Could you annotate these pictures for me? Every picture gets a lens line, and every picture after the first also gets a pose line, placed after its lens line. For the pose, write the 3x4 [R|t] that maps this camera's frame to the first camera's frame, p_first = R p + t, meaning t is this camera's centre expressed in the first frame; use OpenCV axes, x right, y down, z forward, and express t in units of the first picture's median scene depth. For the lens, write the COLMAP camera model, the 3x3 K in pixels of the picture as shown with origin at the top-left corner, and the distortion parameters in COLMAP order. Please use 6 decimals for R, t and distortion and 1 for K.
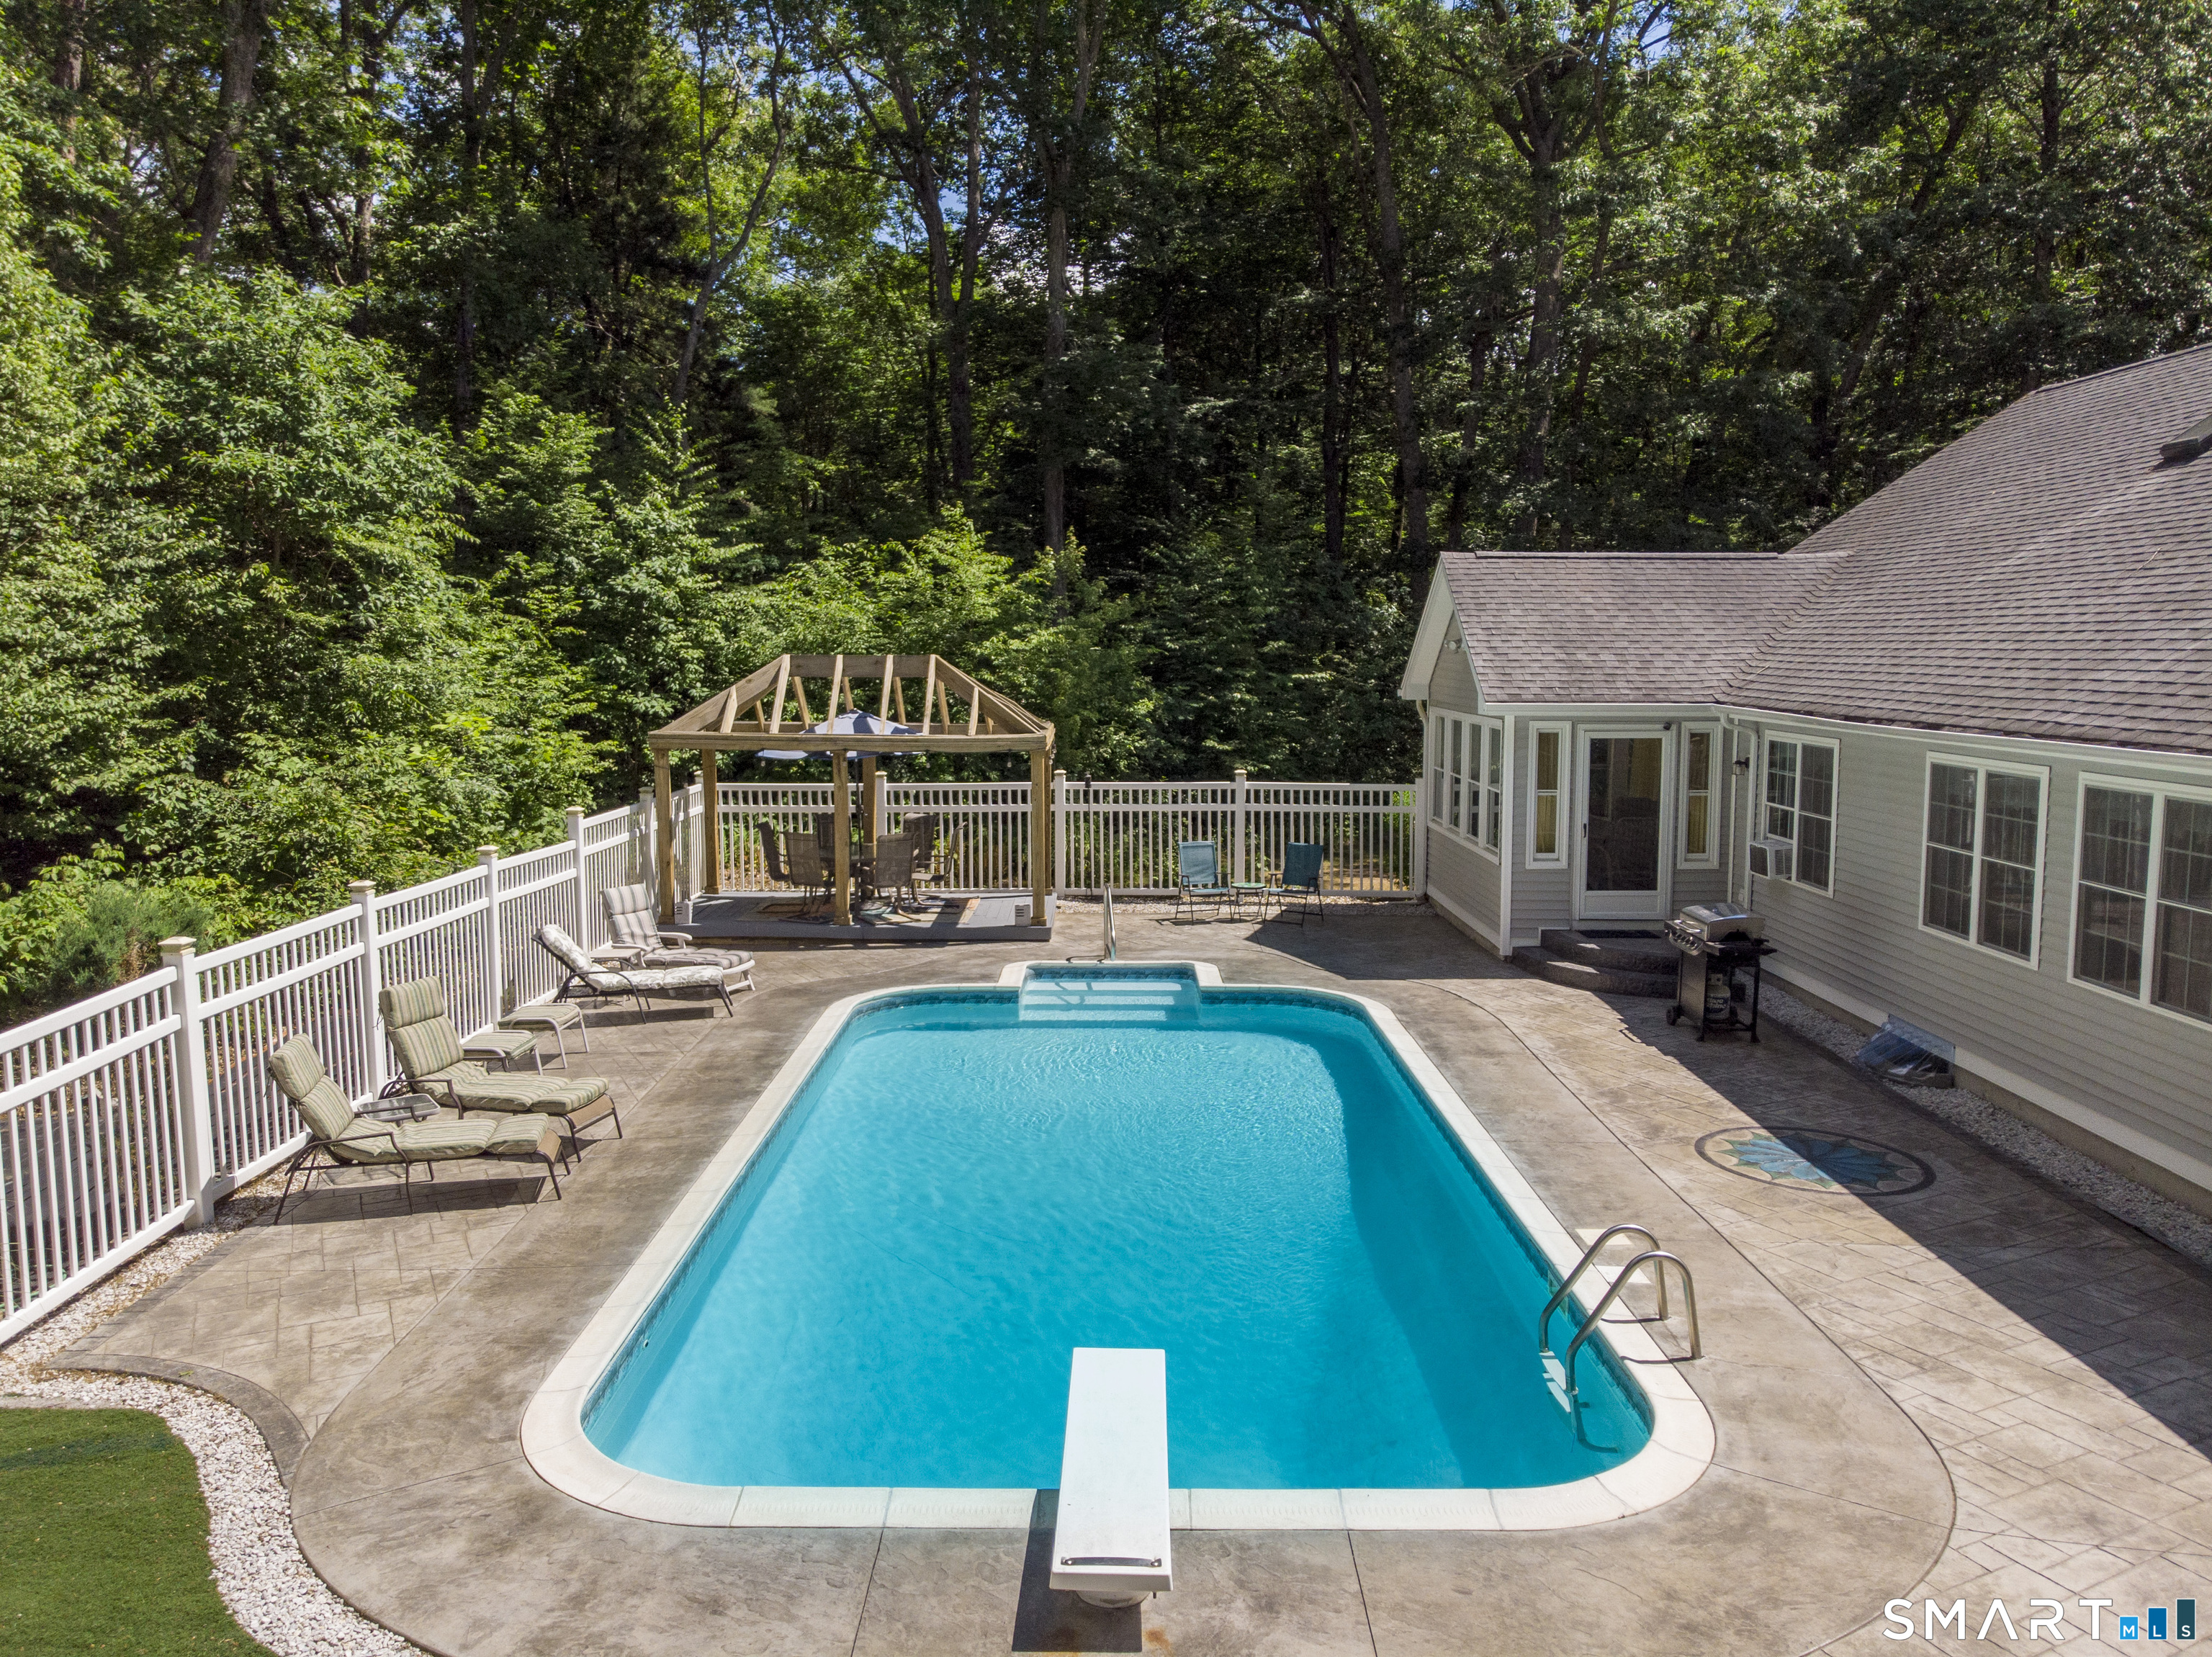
lens RADIAL K [[1636.9, 0, 1106.0], [0, 1636.9, 828.5], [0, 0, 1]] dist [0.008168, 0.005475]
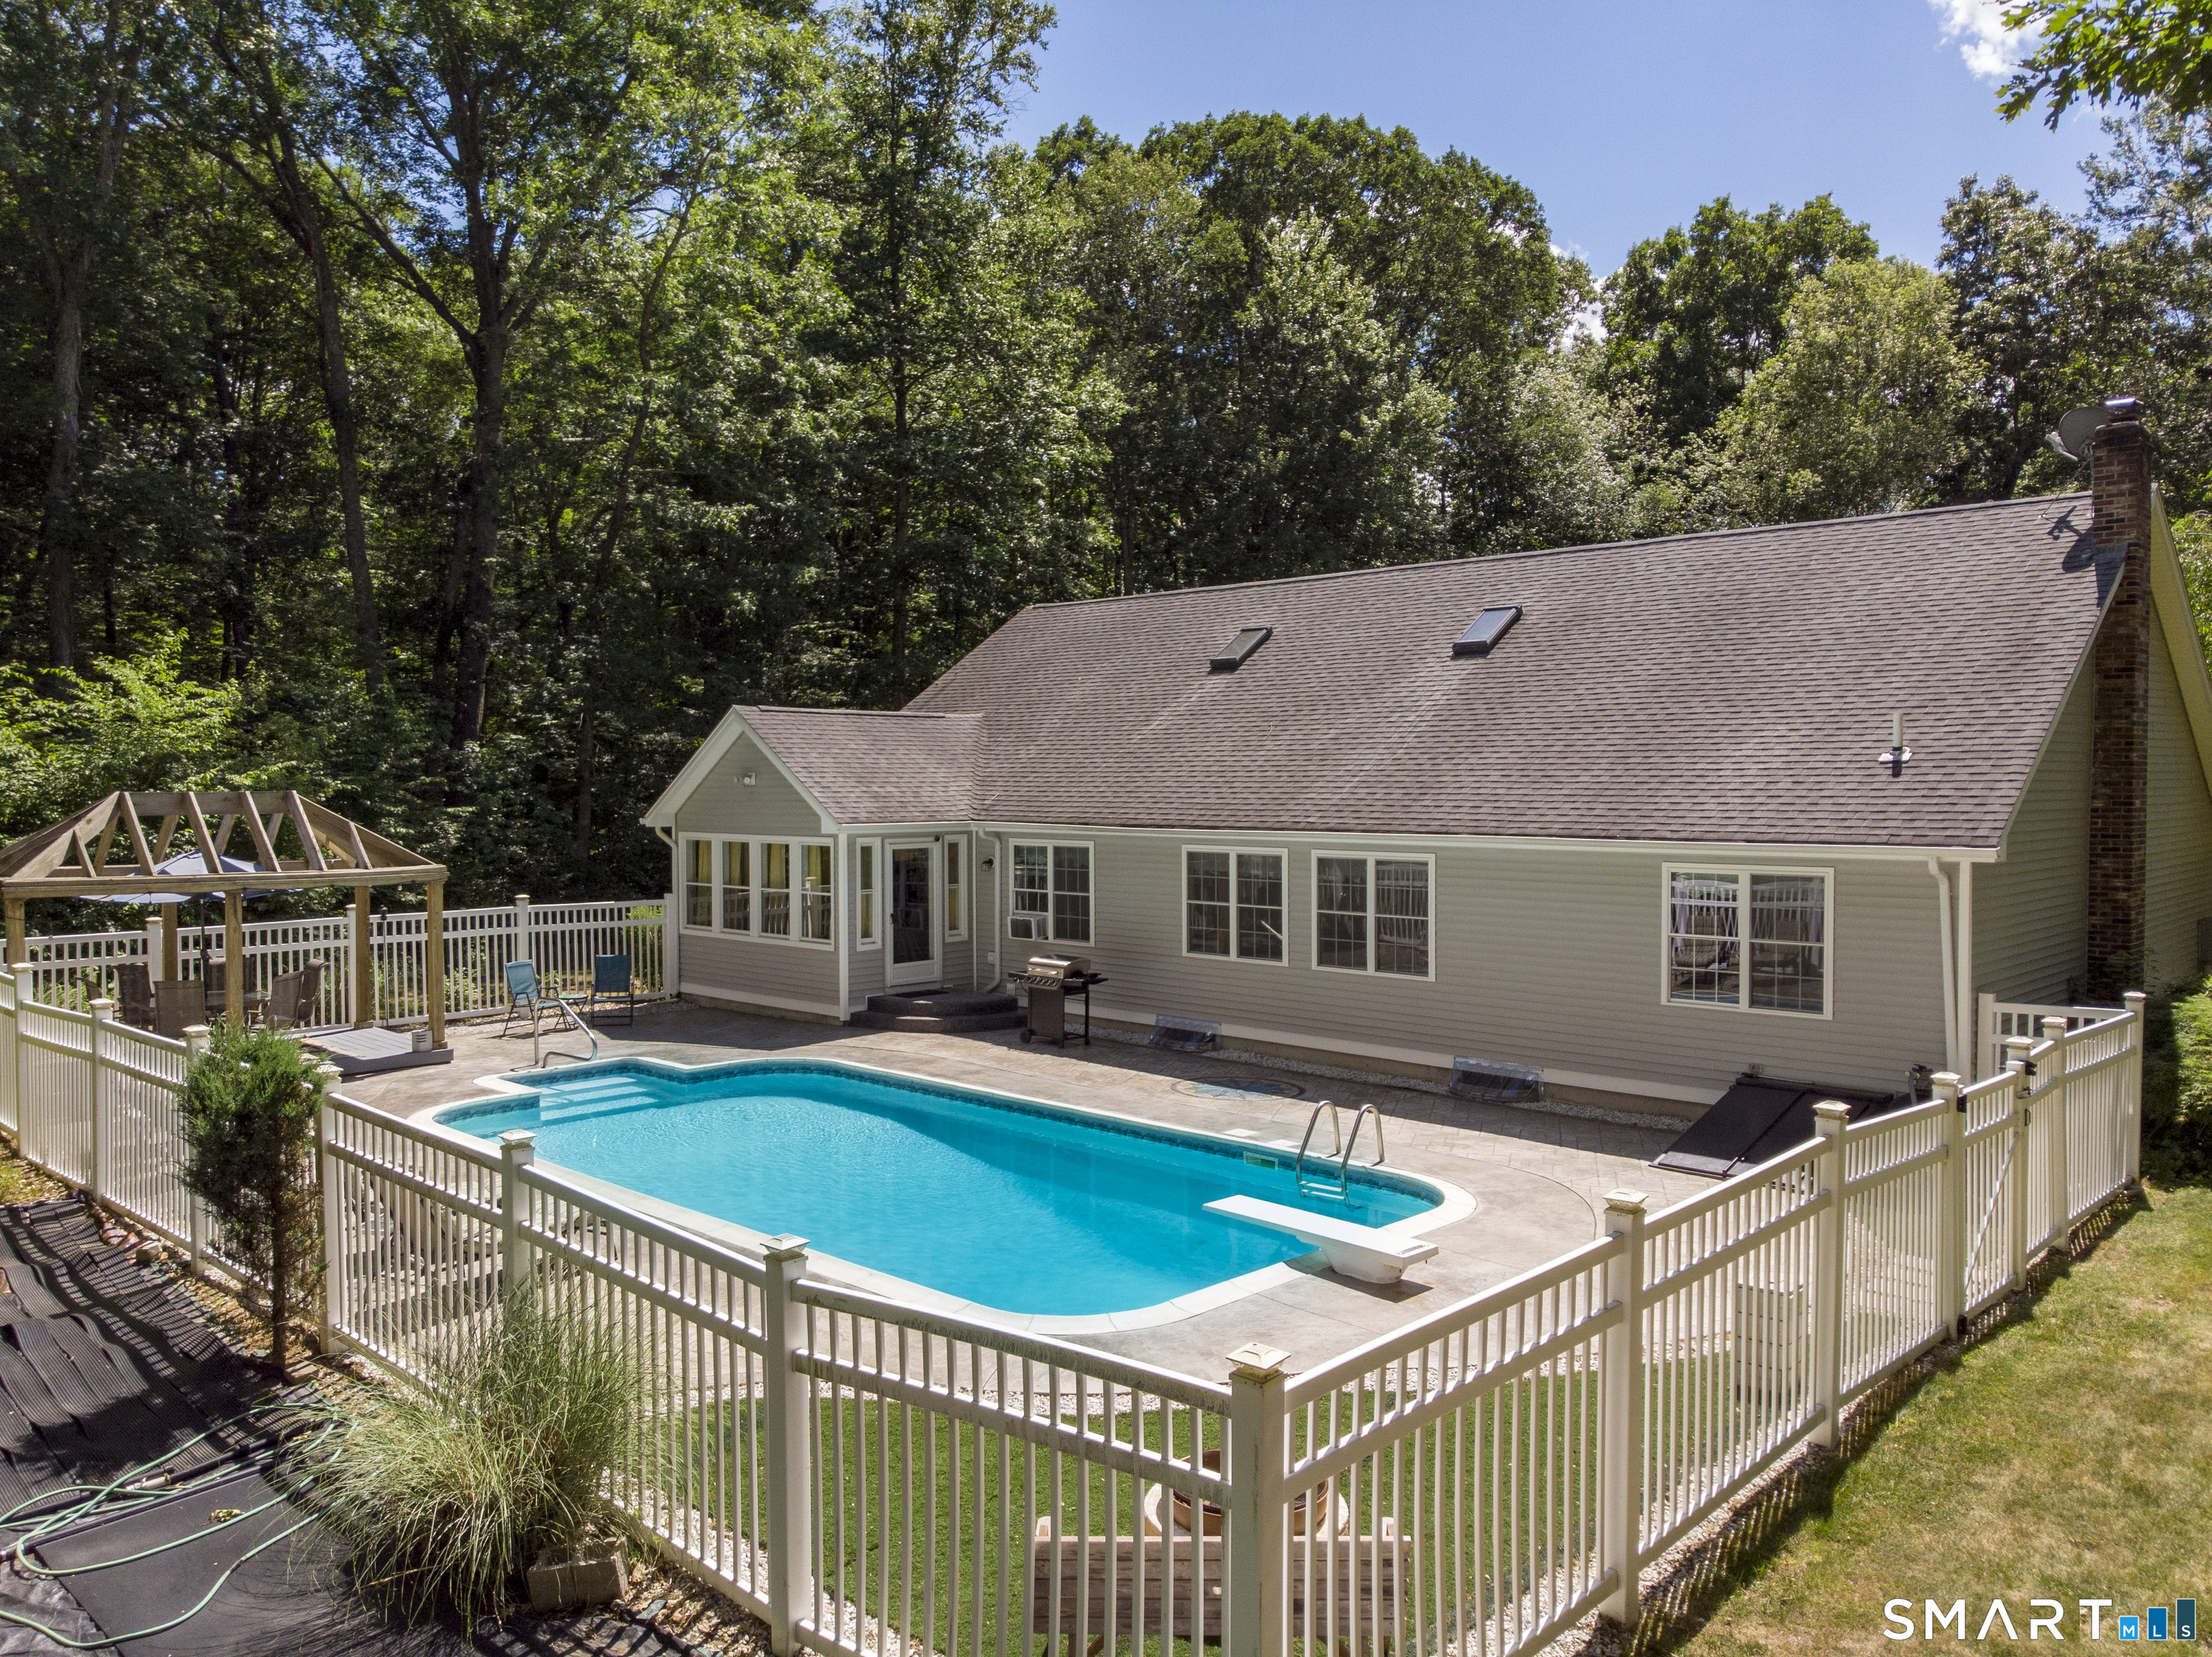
lens RADIAL K [[1636.9, 0, 1106.0], [0, 1636.9, 828.5], [0, 0, 1]] dist [0.008168, 0.005475]
pose [[0.692975, -0.025855, 0.720498, -0.538928], [0.084028, 0.995442, -0.045096, 0.002484], [-0.716048, 0.091793, 0.691989, -0.042721]]
